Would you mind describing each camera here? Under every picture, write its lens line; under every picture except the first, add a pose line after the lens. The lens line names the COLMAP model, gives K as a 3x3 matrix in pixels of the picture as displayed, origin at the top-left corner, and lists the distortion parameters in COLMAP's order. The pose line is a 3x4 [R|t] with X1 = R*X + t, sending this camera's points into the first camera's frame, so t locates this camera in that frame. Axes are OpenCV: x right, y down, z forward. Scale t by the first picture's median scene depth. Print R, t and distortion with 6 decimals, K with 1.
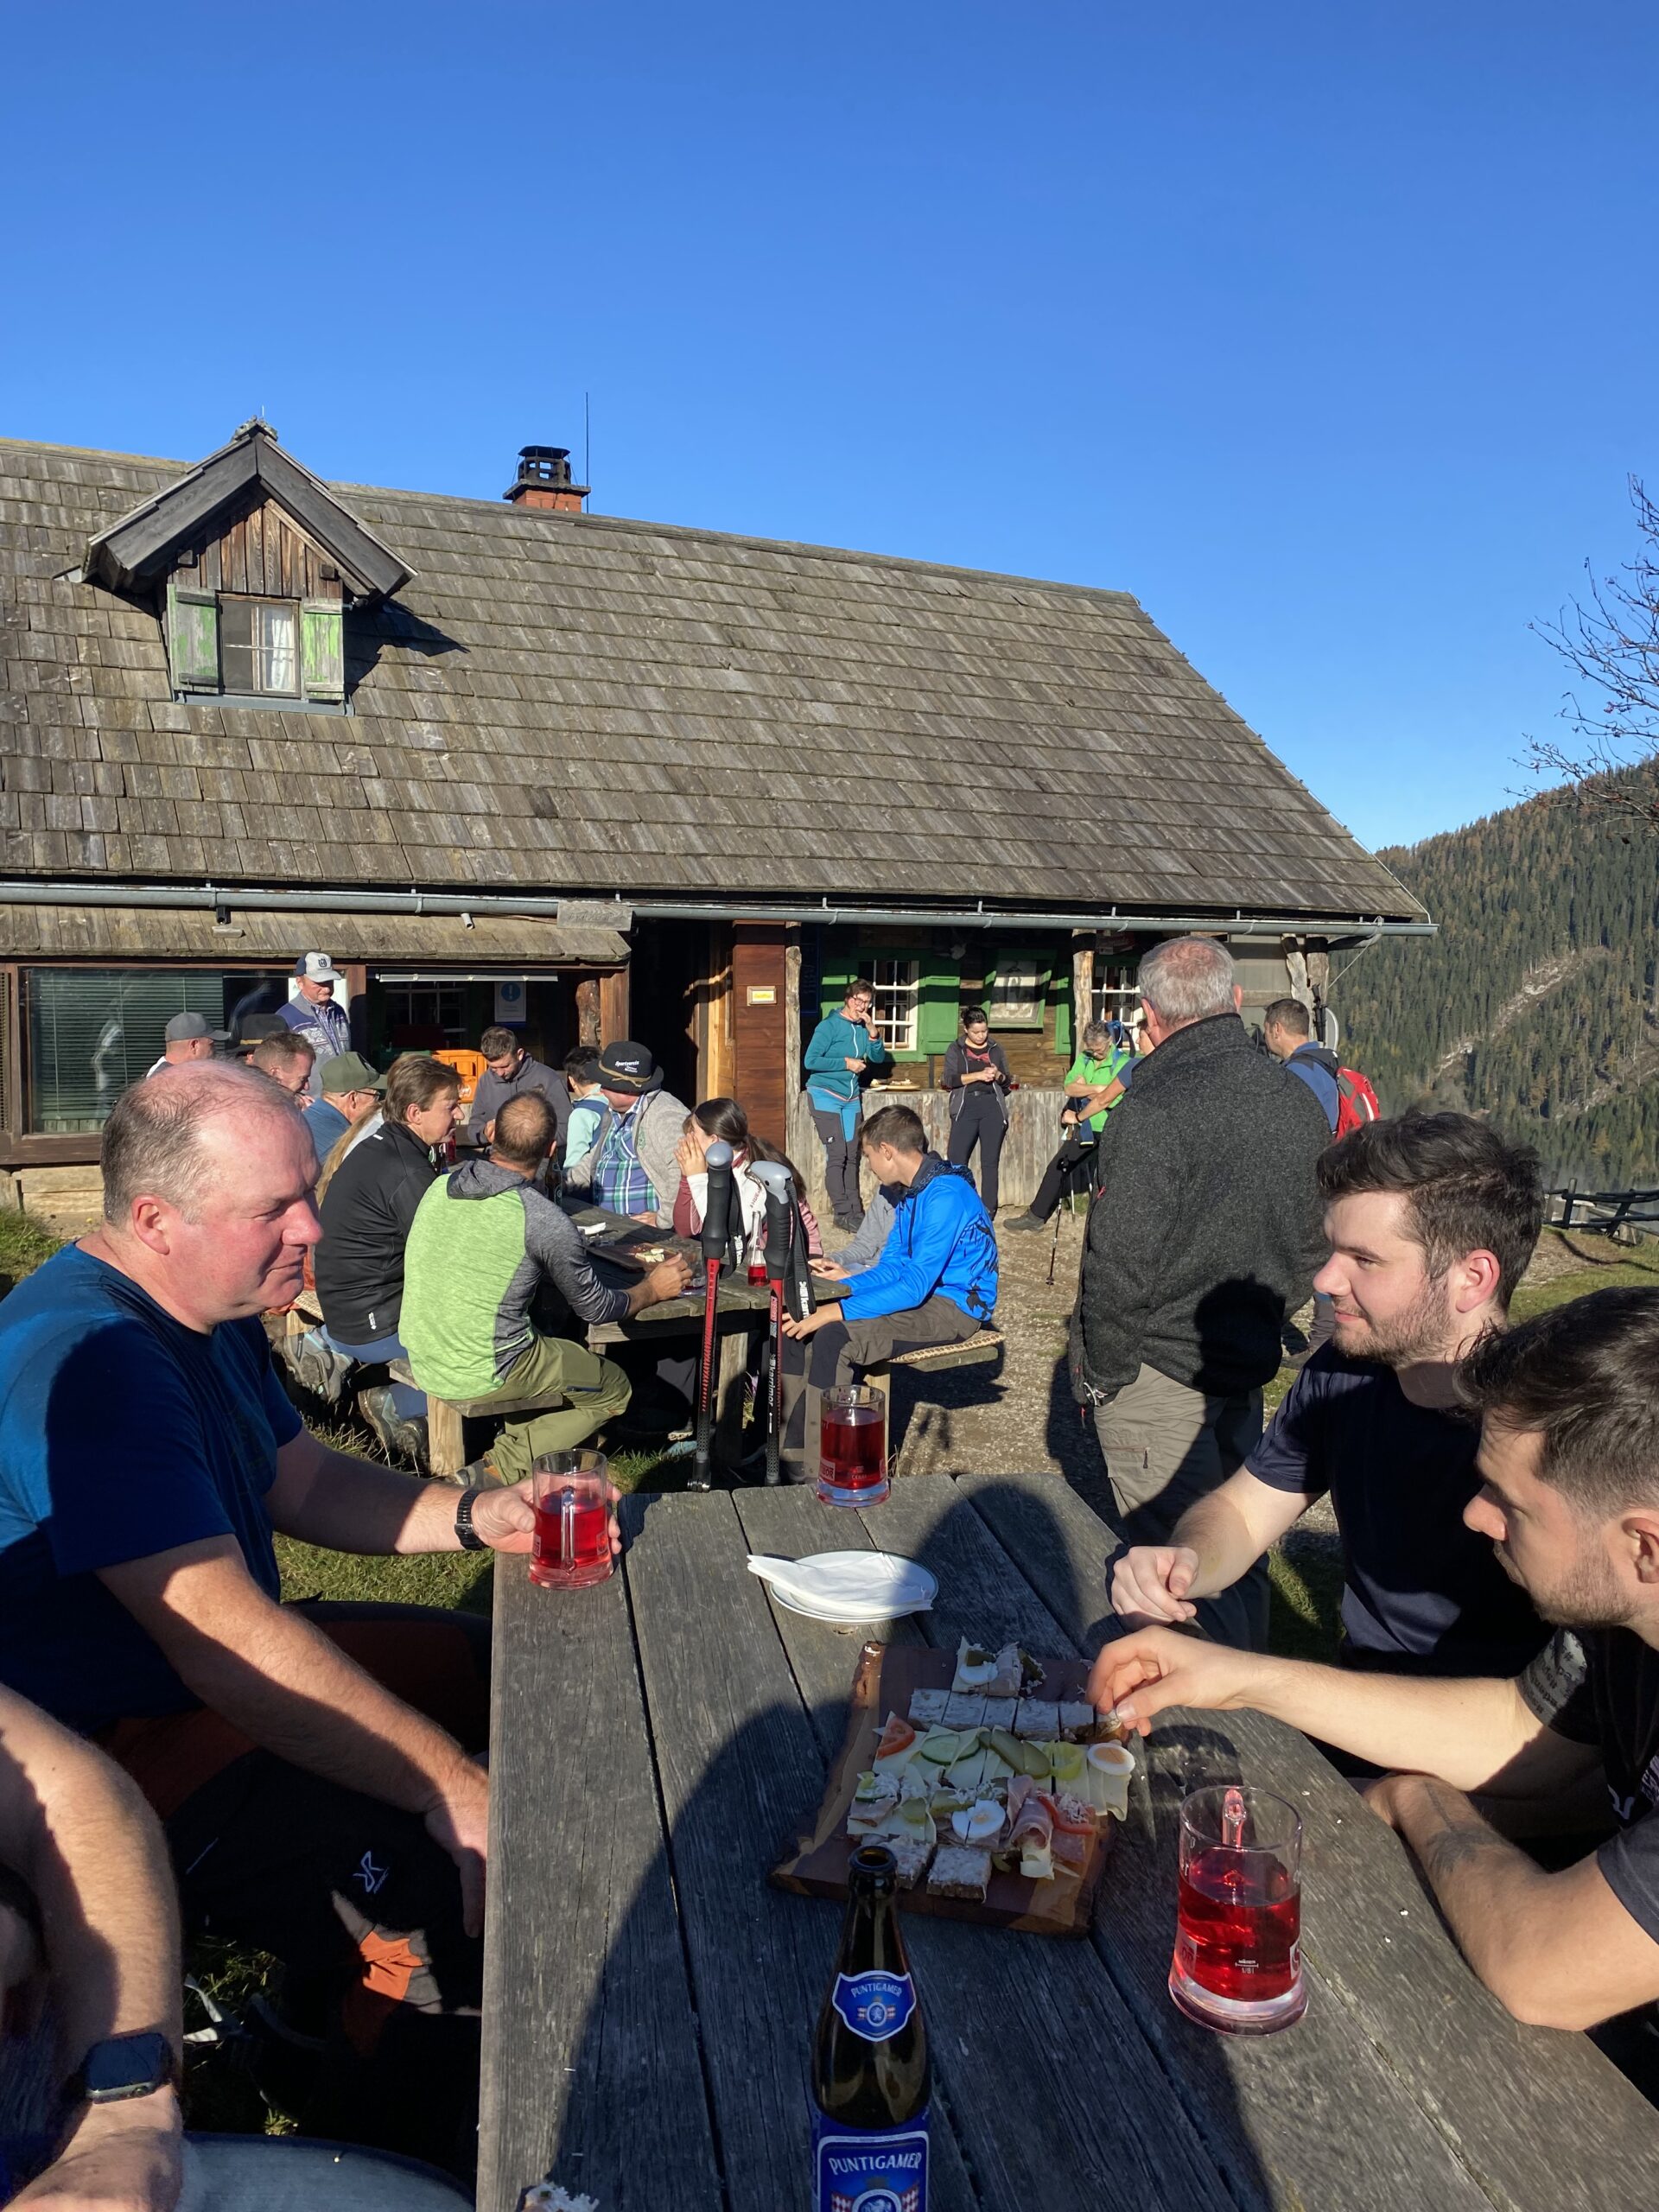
lens RADIAL K [[1677.1, 0, 829.5], [0, 1677.1, 1106.0], [0, 0, 1]] dist [0.171699, -0.418757]
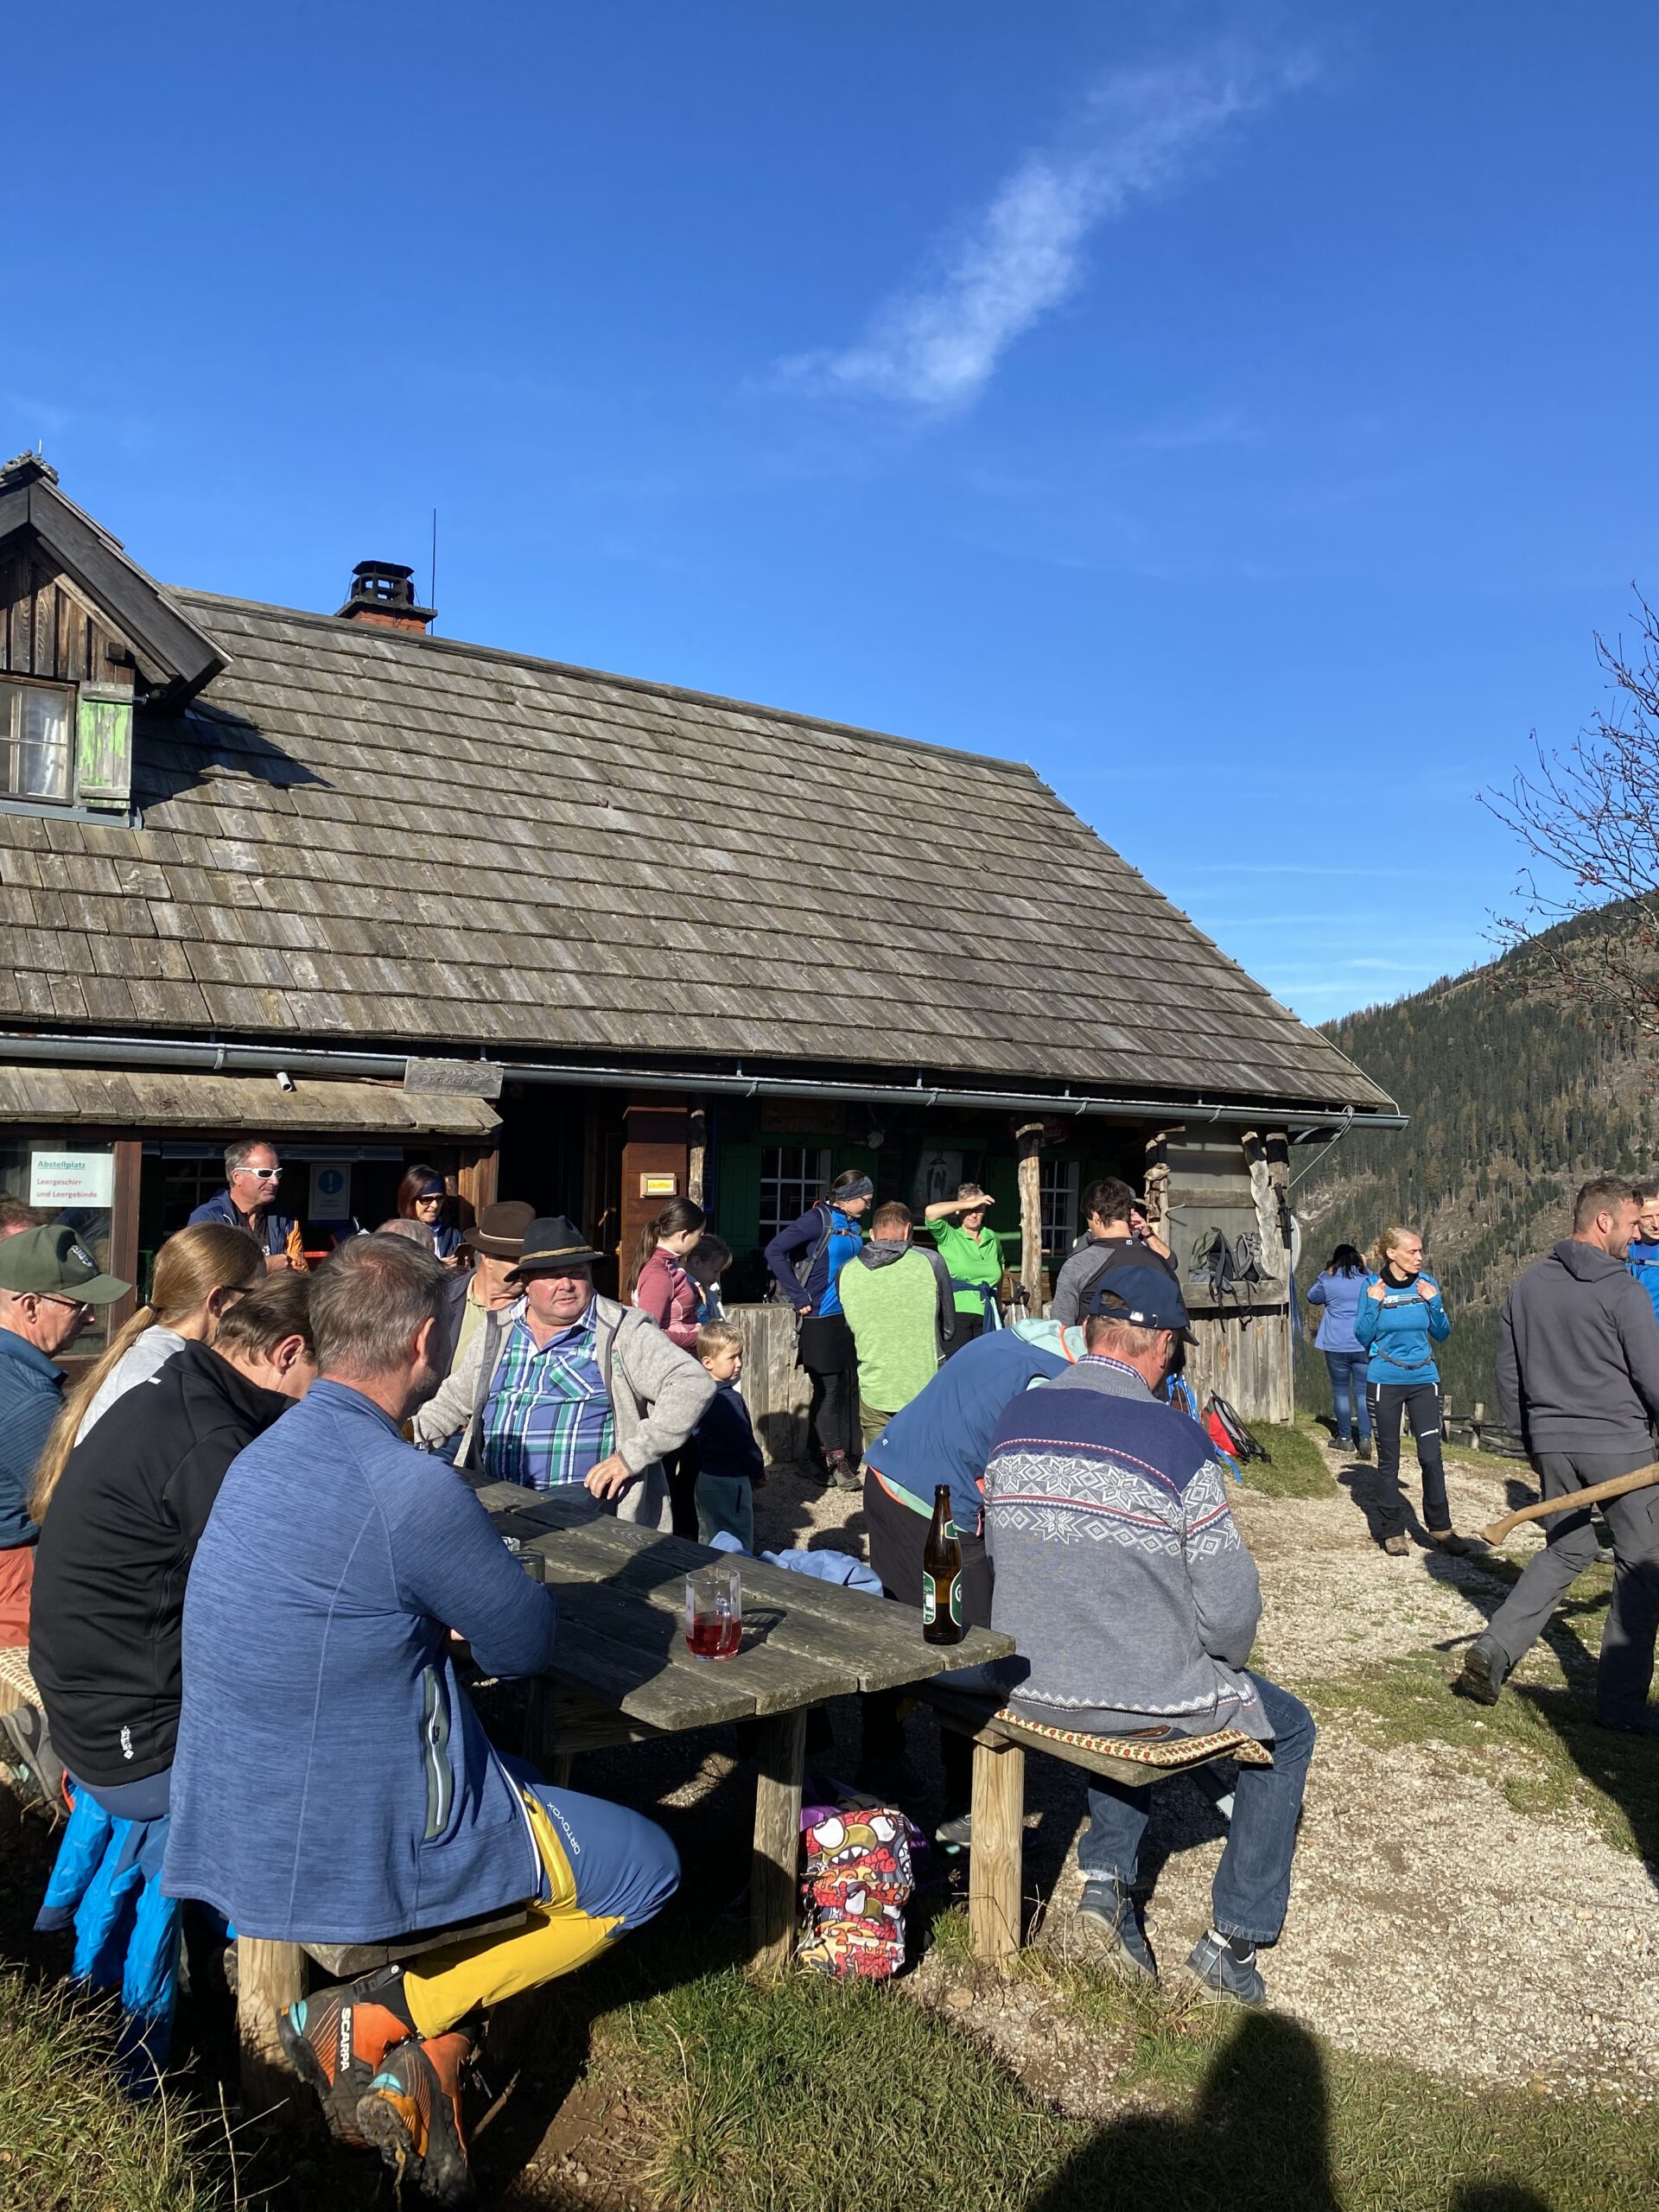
lens RADIAL K [[1680.5, 0, 833.5], [0, 1680.5, 1130.6], [0, 0, 1]] dist [0.145649, -0.339317]
pose [[0.992740, 0.008586, 0.119970, -0.050120], [0.005484, 0.993180, -0.116459, 0.002304], [-0.120152, 0.116271, 0.985923, 0.181711]]
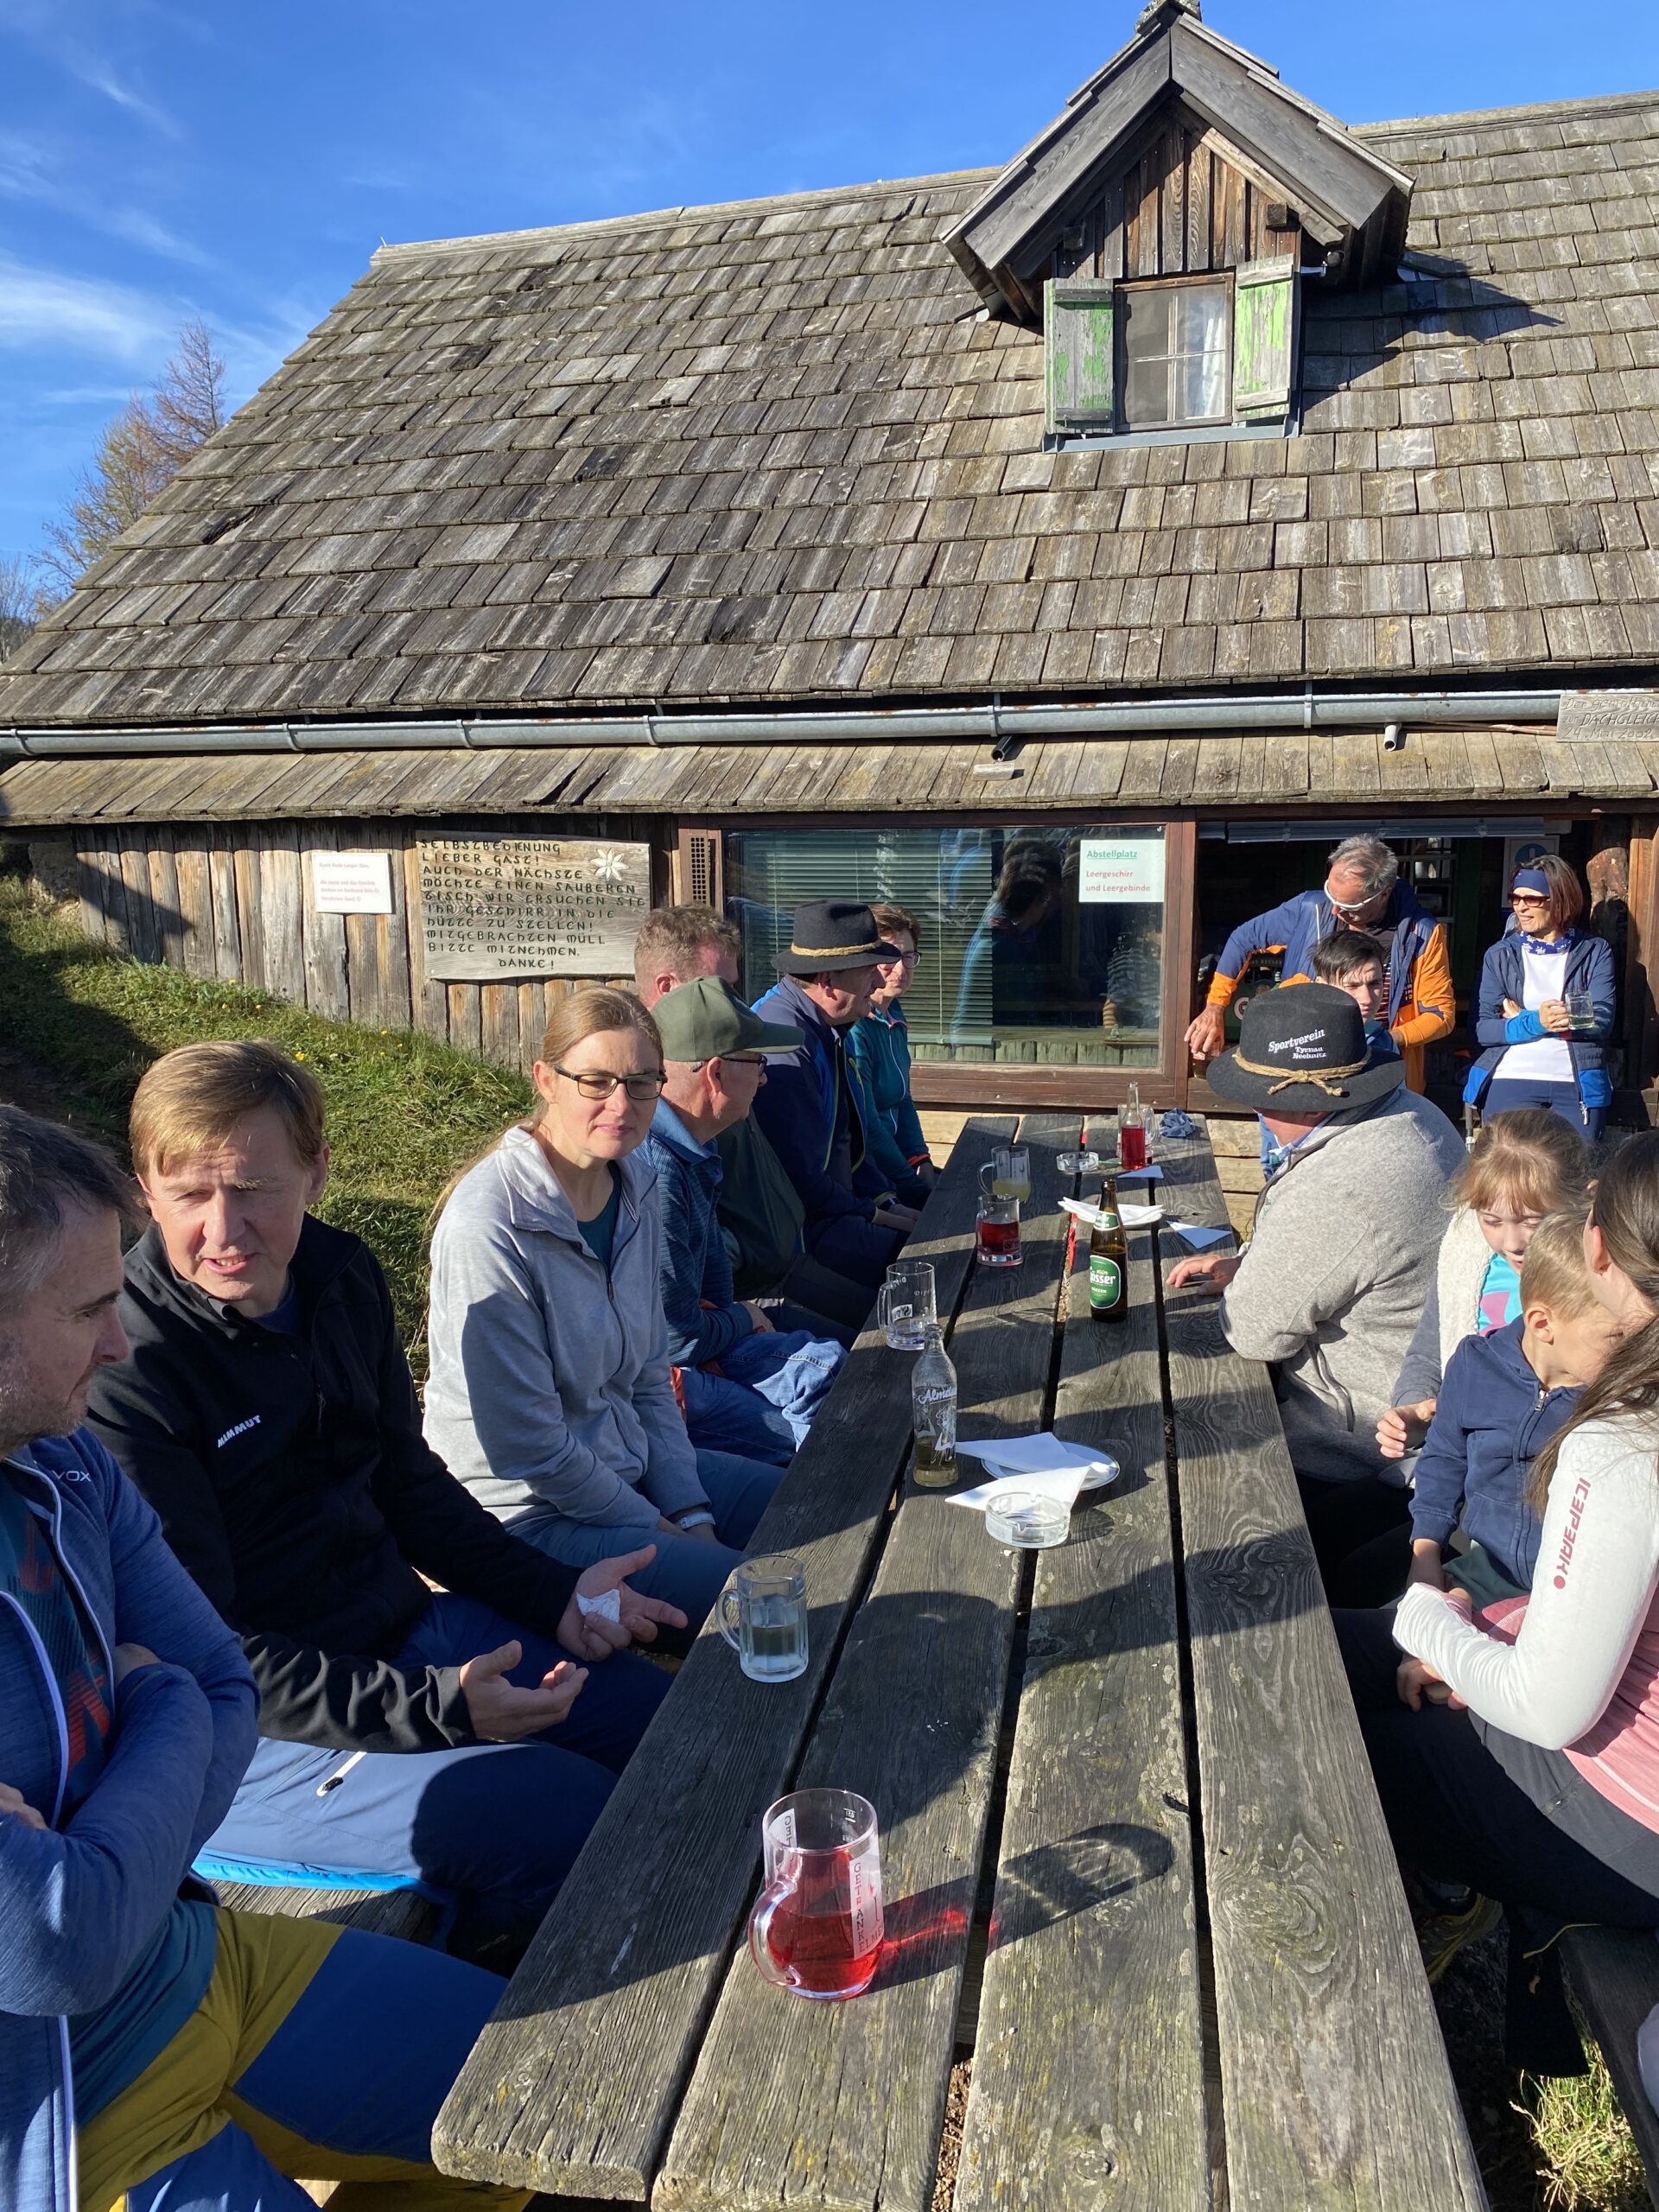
lens RADIAL K [[1693.6, 0, 836.2], [0, 1693.6, 1109.6], [0, 0, 1]] dist [0.005889, -0.001295]
pose [[0.752533, 0.088813, -0.652539, 0.031862], [-0.038066, 0.995074, 0.091534, -0.021470], [0.657454, -0.044043, 0.752207, 0.342225]]
